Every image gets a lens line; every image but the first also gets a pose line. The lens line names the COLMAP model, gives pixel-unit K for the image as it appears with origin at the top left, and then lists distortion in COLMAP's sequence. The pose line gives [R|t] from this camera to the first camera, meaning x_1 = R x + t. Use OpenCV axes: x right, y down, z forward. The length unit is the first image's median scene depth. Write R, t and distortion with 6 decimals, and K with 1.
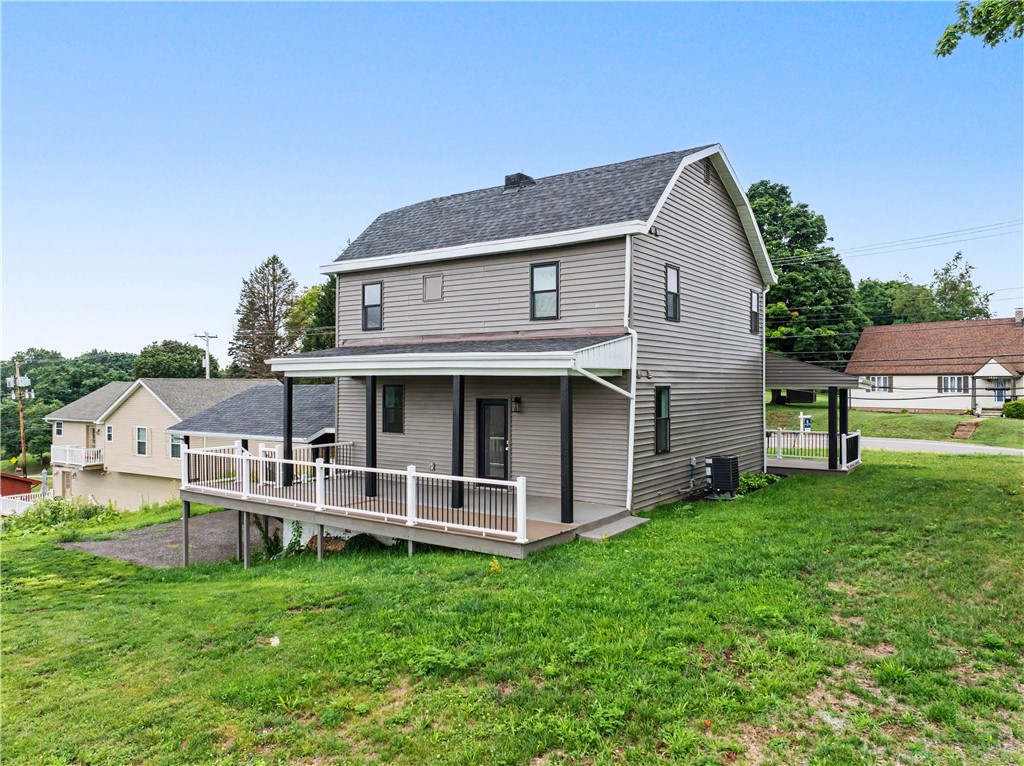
lens RADIAL K [[725.0, 0, 517.5], [0, 725.0, 380.8], [0, 0, 1]] dist [-0.033665, -0.003141]
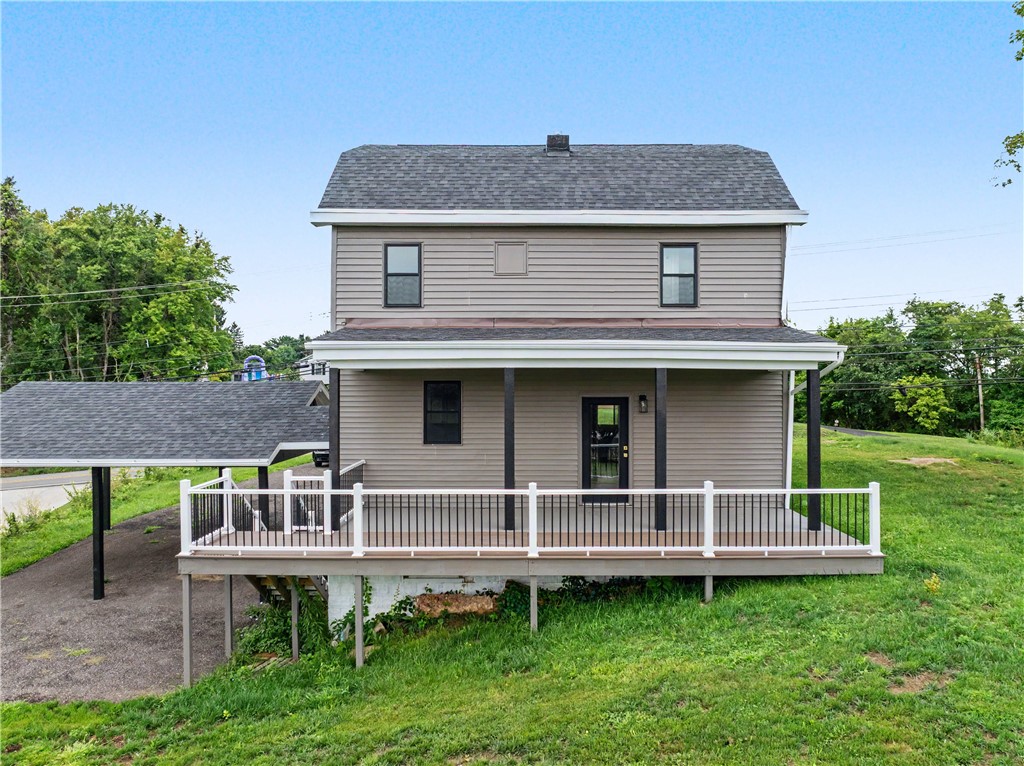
lens RADIAL K [[677.0, 0, 511.7], [0, 677.0, 395.1], [0, 0, 1]] dist [0.038983, 0.000353]
pose [[0.815822, -0.015428, 0.578098, -0.586463], [-0.001613, 0.999579, 0.028952, 0.001106], [-0.578301, -0.024553, 0.815454, 0.404851]]
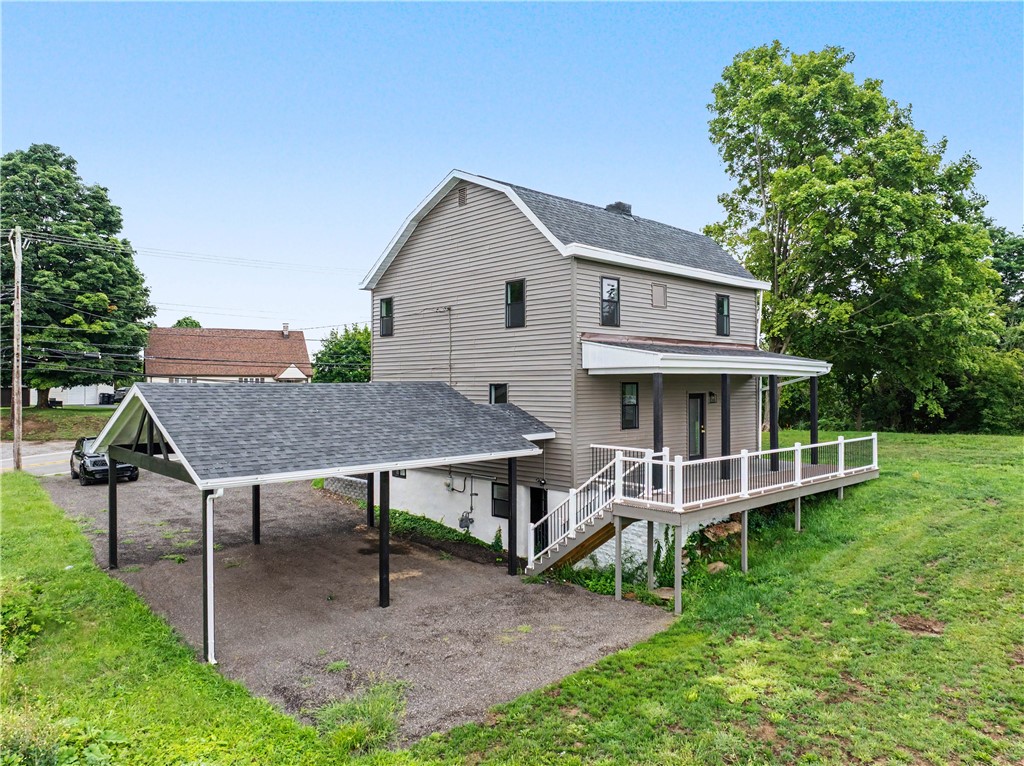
lens RADIAL K [[725.0, 0, 517.5], [0, 725.0, 380.8], [0, 0, 1]] dist [-0.033665, -0.003141]
pose [[0.193432, 0.002144, 0.981111, -1.323437], [-0.000036, 0.999998, -0.002179, 0.004756], [-0.981114, 0.000386, 0.193431, 1.058905]]
